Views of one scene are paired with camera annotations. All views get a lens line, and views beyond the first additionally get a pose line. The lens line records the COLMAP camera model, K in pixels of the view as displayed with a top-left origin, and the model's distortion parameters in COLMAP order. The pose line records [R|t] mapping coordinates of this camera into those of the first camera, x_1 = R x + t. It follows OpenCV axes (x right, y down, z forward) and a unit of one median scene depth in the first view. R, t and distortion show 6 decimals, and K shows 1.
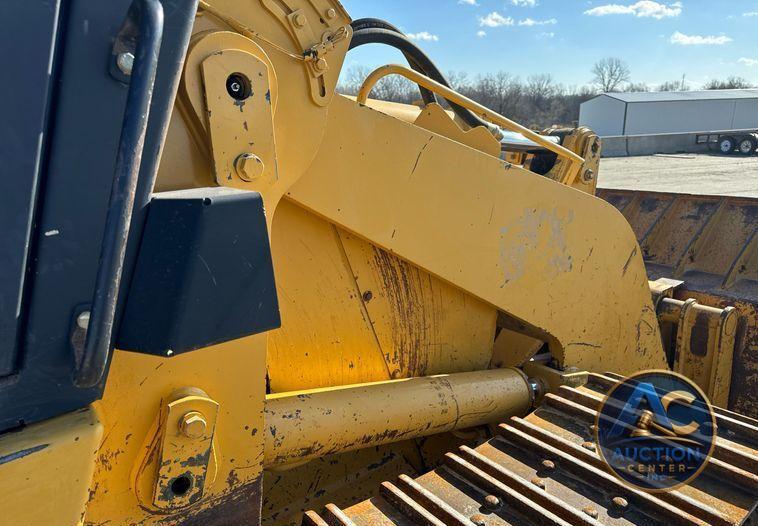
lens RADIAL K [[549.1, 0, 373.9], [0, 549.1, 276.4], [0, 0, 1]] dist [0.011481, -0.002729]
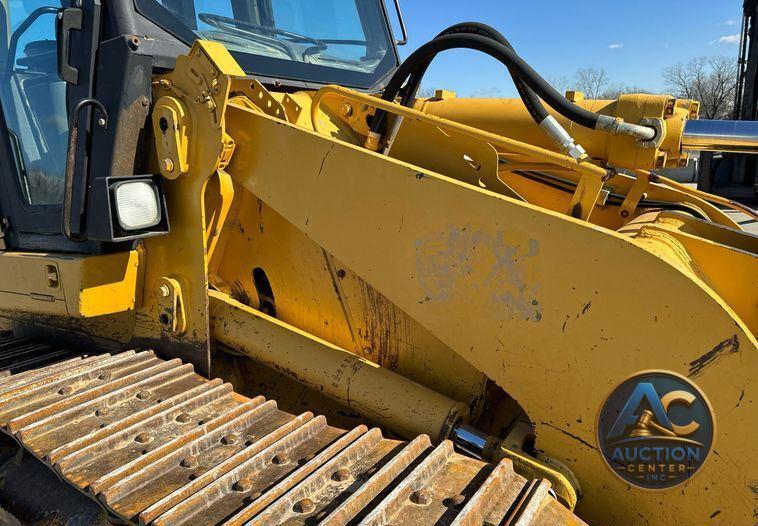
lens RADIAL K [[549.1, 0, 373.9], [0, 549.1, 276.4], [0, 0, 1]] dist [0.011481, -0.002729]
pose [[0.325635, 0.225413, -0.918233, 1.050717], [-0.200909, 0.965483, 0.165764, -0.162199], [0.923904, 0.130502, 0.359682, 0.577348]]
